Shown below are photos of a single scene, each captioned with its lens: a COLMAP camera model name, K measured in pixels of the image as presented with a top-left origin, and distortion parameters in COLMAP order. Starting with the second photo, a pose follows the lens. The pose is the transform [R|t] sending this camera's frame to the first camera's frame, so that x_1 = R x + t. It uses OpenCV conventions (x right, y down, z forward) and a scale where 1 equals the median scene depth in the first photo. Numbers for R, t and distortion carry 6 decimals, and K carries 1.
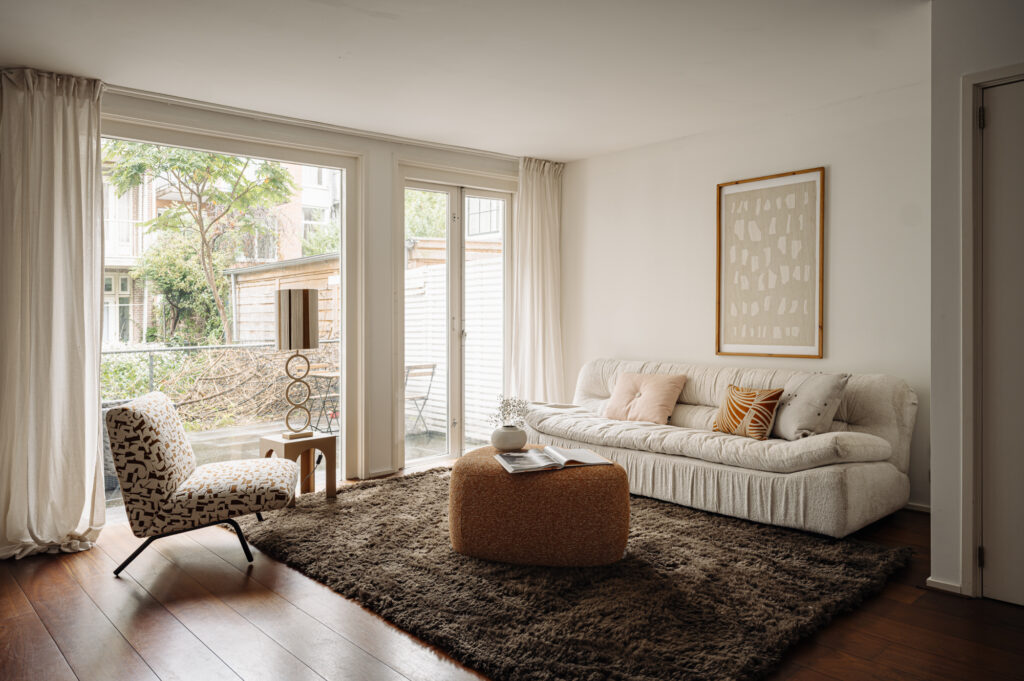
lens RADIAL K [[736.5, 0, 523.4], [0, 736.5, 310.0], [0, 0, 1]] dist [0.003827, 0.001462]
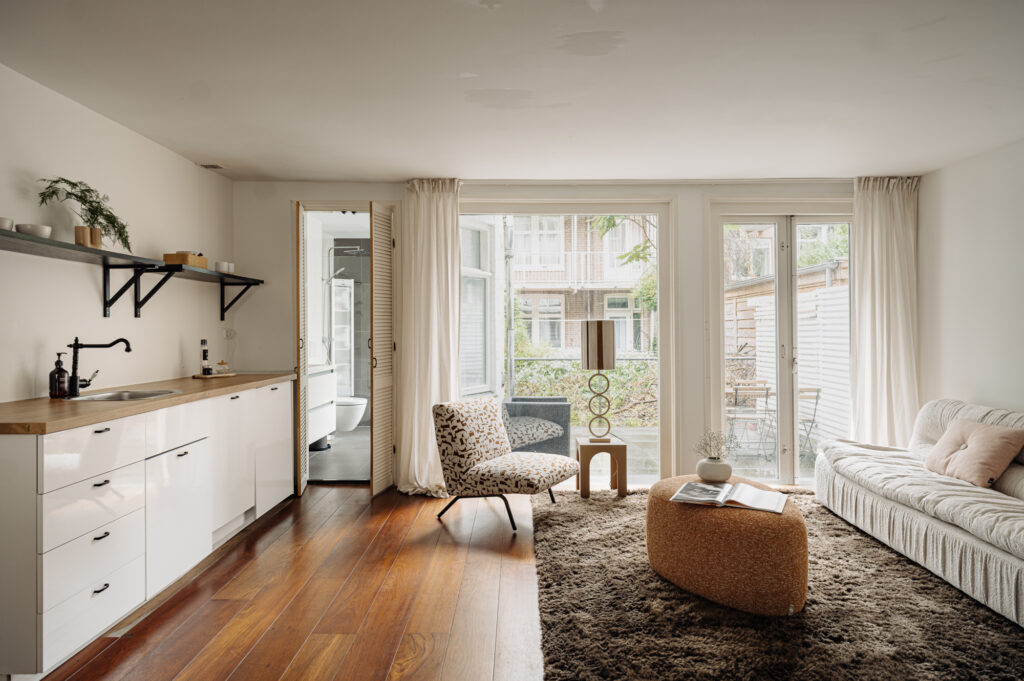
lens RADIAL K [[667.5, 0, 499.6], [0, 667.5, 319.4], [0, 0, 1]] dist [0.002781, 0.003280]
pose [[0.724111, 0.009783, -0.689614, 0.411471], [-0.011033, 0.999936, 0.002601, -0.037386], [0.689595, 0.005725, 0.724173, 0.106411]]
